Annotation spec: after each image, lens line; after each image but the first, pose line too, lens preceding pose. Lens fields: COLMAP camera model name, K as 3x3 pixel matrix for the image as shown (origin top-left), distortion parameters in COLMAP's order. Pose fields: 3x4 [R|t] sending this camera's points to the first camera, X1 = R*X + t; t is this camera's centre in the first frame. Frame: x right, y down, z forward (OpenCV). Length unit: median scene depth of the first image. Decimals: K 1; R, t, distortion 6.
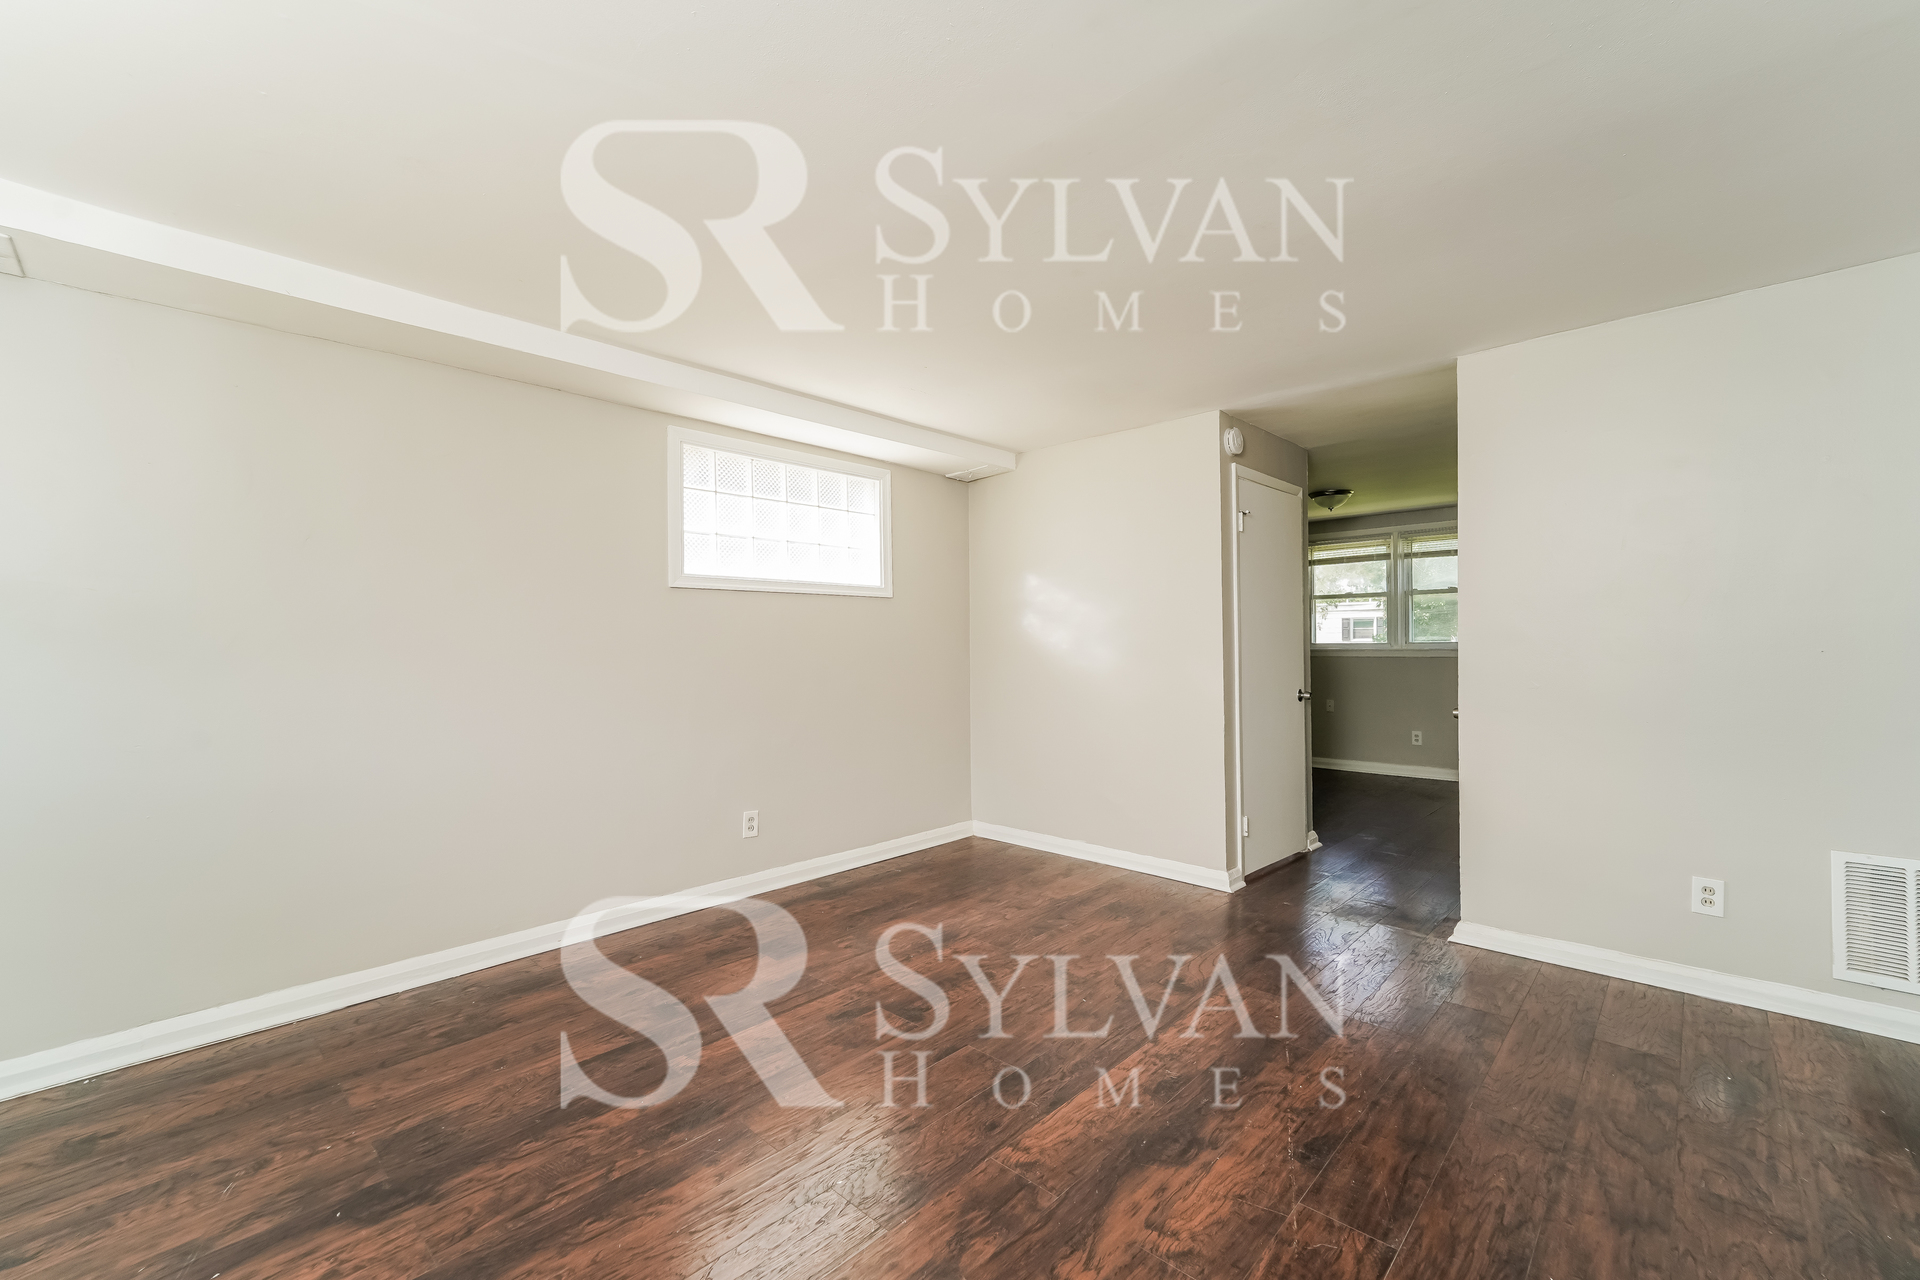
lens RADIAL K [[792.1, 0, 958.1], [0, 792.1, 642.2], [0, 0, 1]] dist [0.002015, -0.000148]
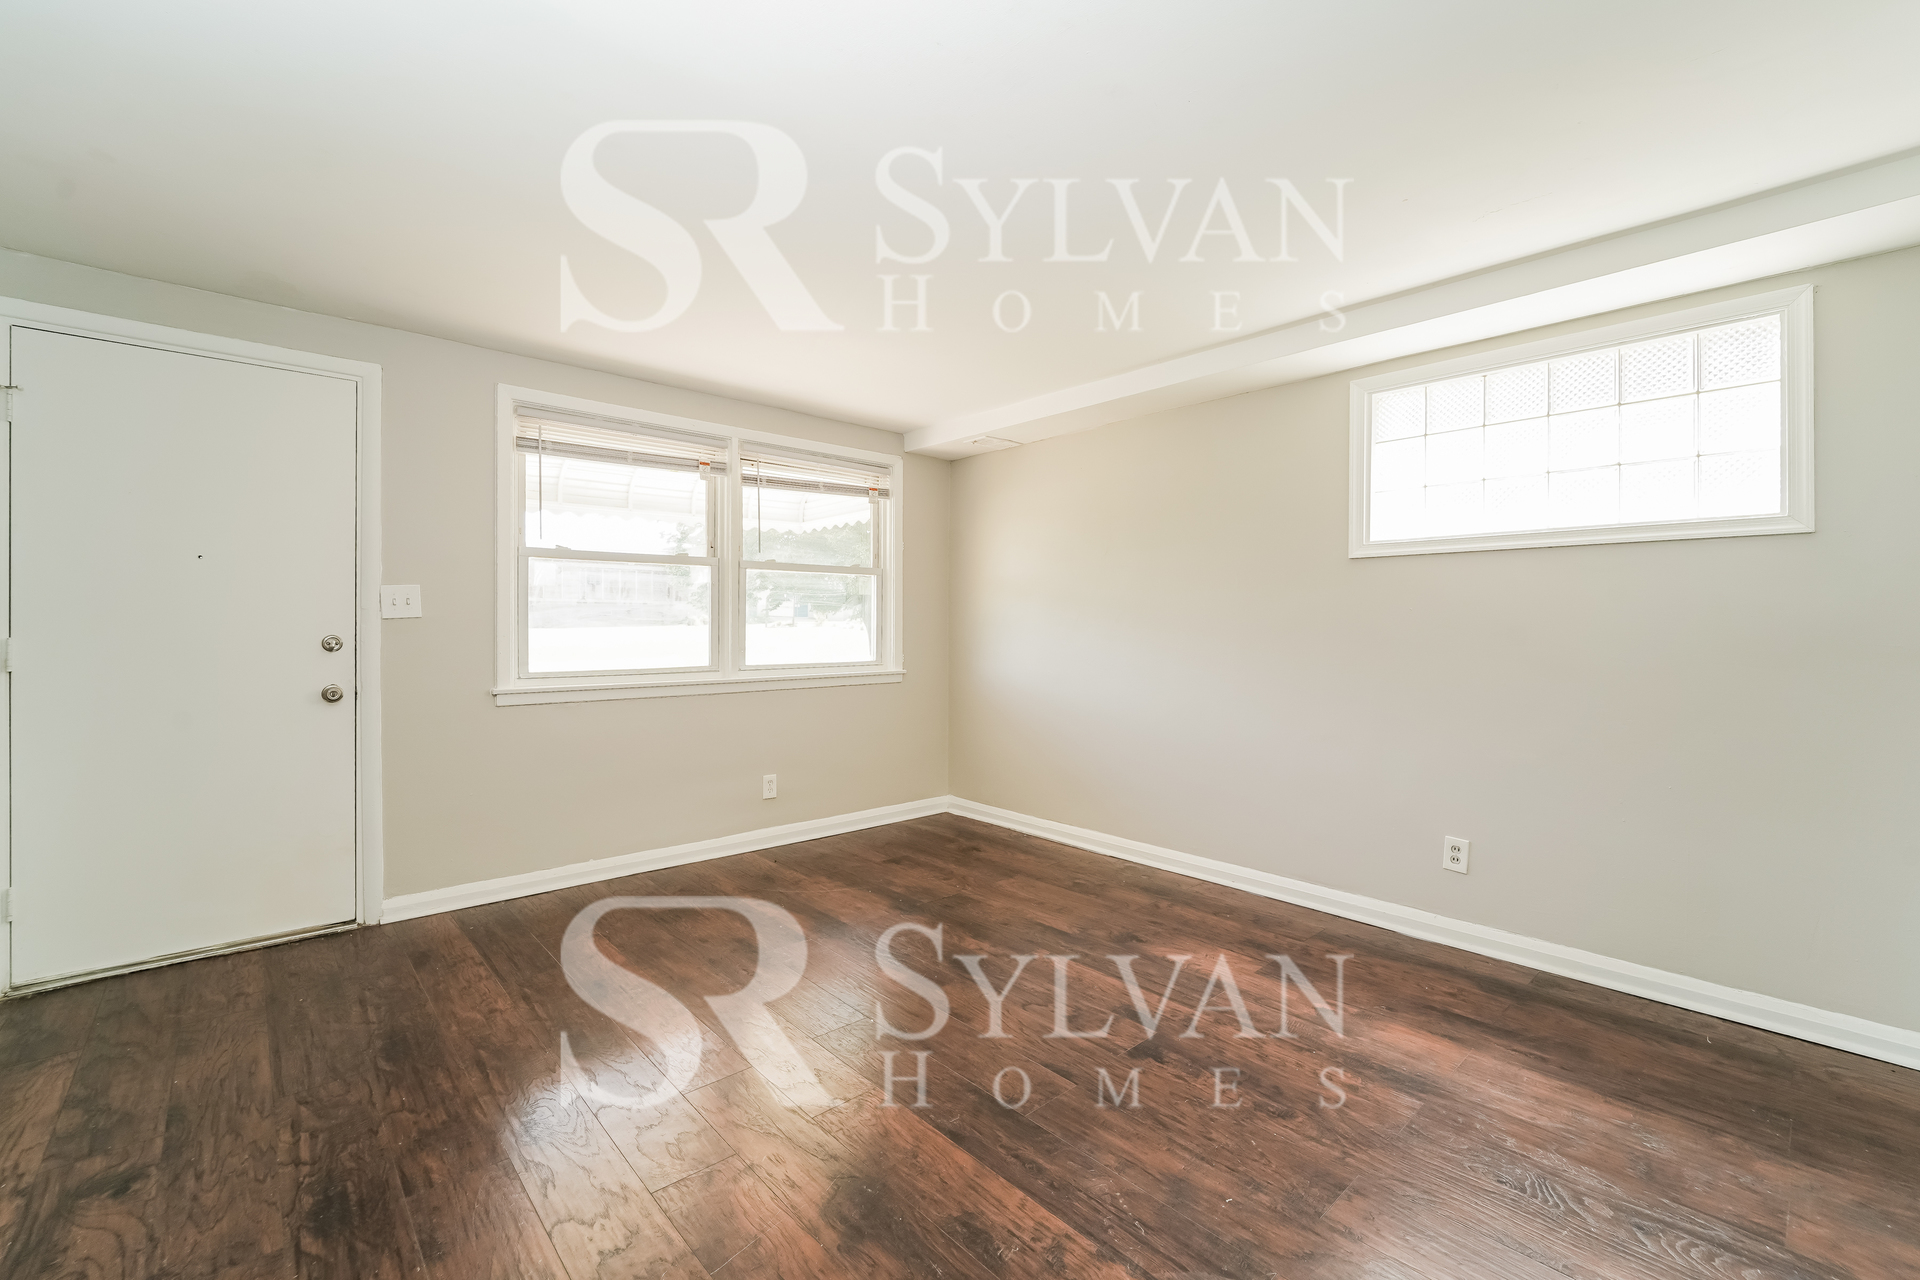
lens RADIAL K [[792.1, 0, 959.4], [0, 792.1, 622.3], [0, 0, 1]] dist [0.002015, -0.000148]
pose [[-0.074006, 0.008052, -0.997225, 0.615661], [0.002520, 0.999966, 0.007887, -0.004572], [0.997255, -0.001930, -0.074024, 0.651032]]
